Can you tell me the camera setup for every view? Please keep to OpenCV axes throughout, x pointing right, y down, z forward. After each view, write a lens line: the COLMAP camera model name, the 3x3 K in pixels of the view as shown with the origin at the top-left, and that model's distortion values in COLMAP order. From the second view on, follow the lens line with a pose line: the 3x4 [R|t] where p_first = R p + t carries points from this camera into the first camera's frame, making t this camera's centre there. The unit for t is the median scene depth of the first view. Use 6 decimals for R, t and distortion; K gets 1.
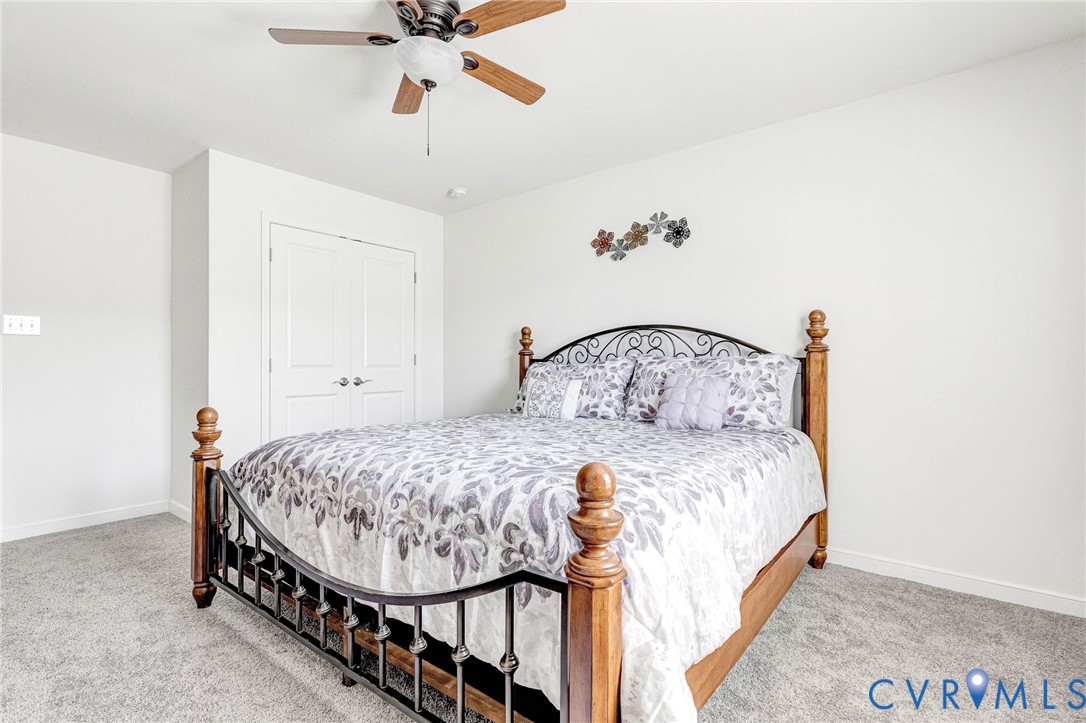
lens RADIAL K [[516.0, 0, 536.3], [0, 516.0, 362.9], [0, 0, 1]] dist [-0.000957, 0.000703]
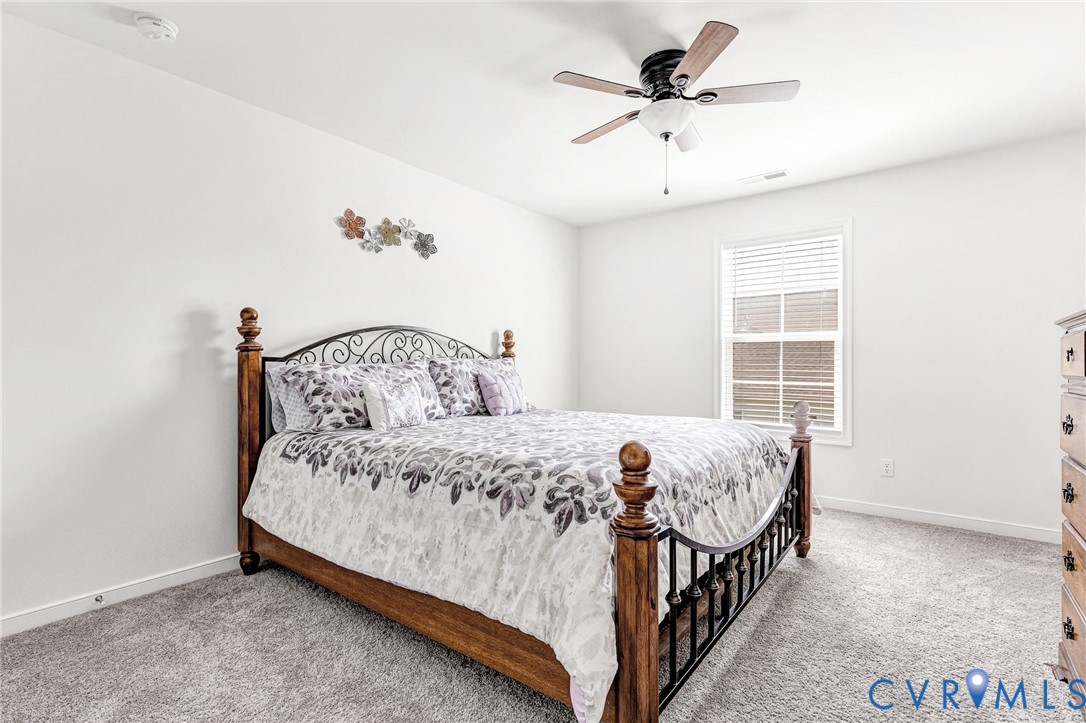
lens RADIAL K [[516.0, 0, 540.6], [0, 516.0, 363.8], [0, 0, 1]] dist [-0.000957, 0.000703]
pose [[-0.021790, 0.005802, 0.999746, -0.765396], [0.000228, 0.999983, -0.005798, 0.006130], [-0.999763, 0.000102, -0.021791, 0.717378]]
